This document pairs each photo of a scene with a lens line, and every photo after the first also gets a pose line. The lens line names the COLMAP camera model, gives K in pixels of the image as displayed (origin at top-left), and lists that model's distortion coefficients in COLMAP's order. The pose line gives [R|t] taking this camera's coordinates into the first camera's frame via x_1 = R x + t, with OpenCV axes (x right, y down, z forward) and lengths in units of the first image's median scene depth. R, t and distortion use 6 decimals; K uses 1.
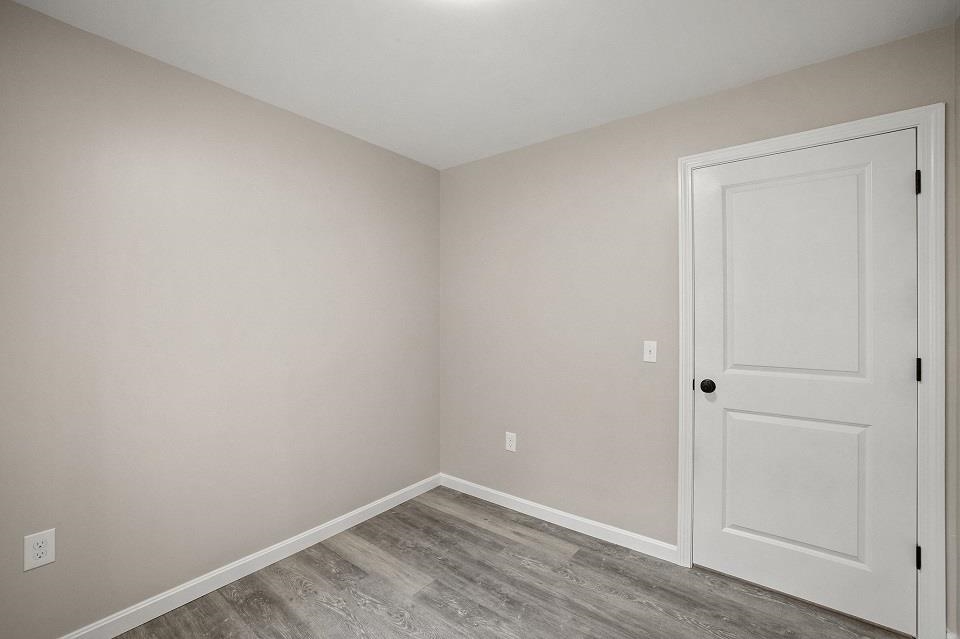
lens RADIAL K [[412.6, 0, 481.7], [0, 412.6, 311.1], [0, 0, 1]] dist [-0.040206, 0.012350]
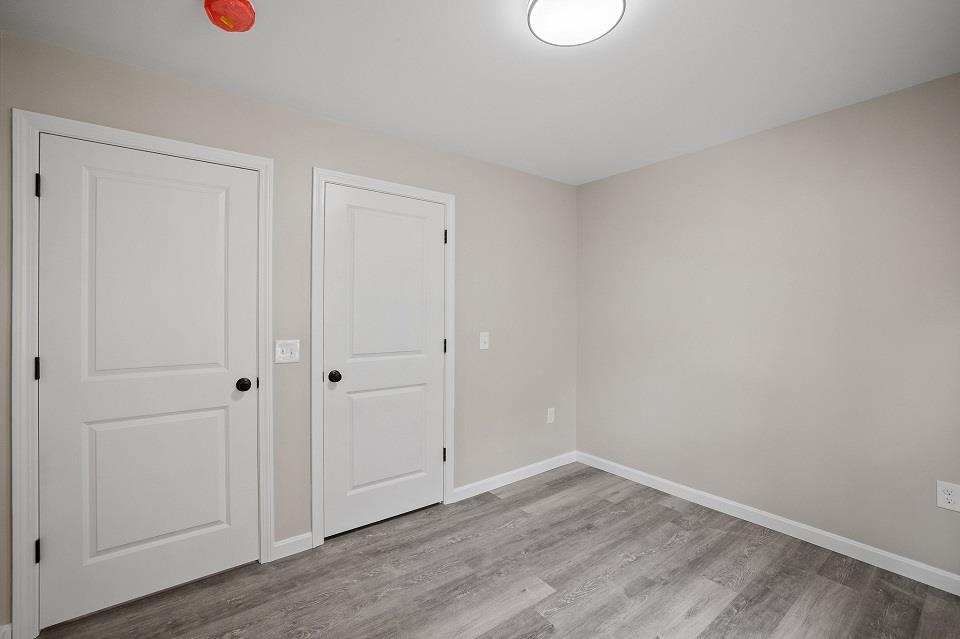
lens RADIAL K [[412.6, 0, 478.7], [0, 412.6, 315.1], [0, 0, 1]] dist [-0.040206, 0.012350]
pose [[0.245362, -0.001995, 0.969429, -0.456130], [-0.011644, 0.999920, 0.005005, 0.003857], [-0.969362, -0.012516, 0.245319, 0.332159]]
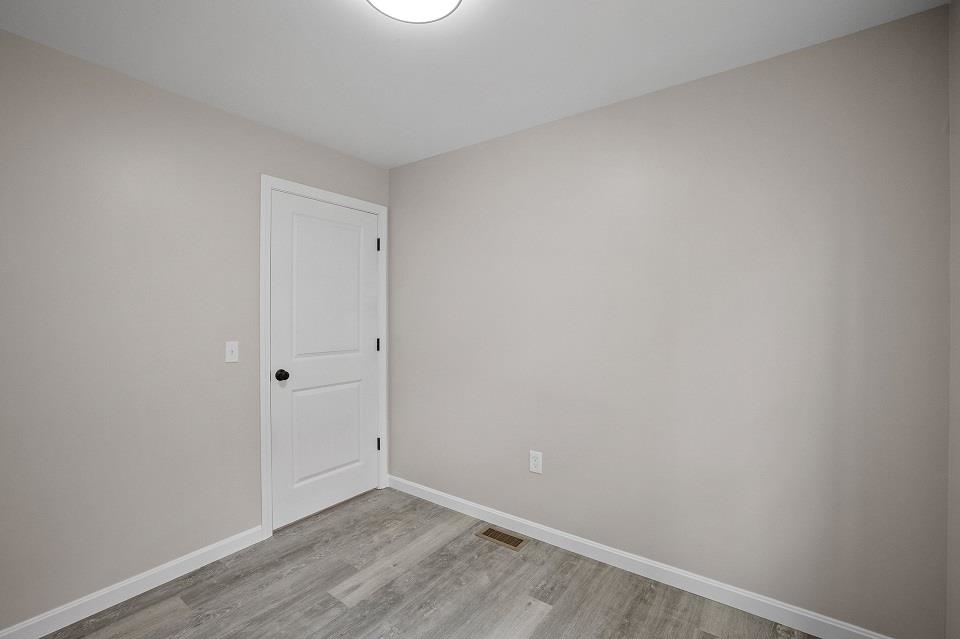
lens RADIAL K [[412.6, 0, 466.4], [0, 412.6, 323.8], [0, 0, 1]] dist [-0.040206, 0.012350]
pose [[-0.021077, -0.018956, 0.999598, -0.650762], [-0.008473, 0.999788, 0.018781, 0.006930], [-0.999742, -0.008074, -0.021233, 0.486692]]
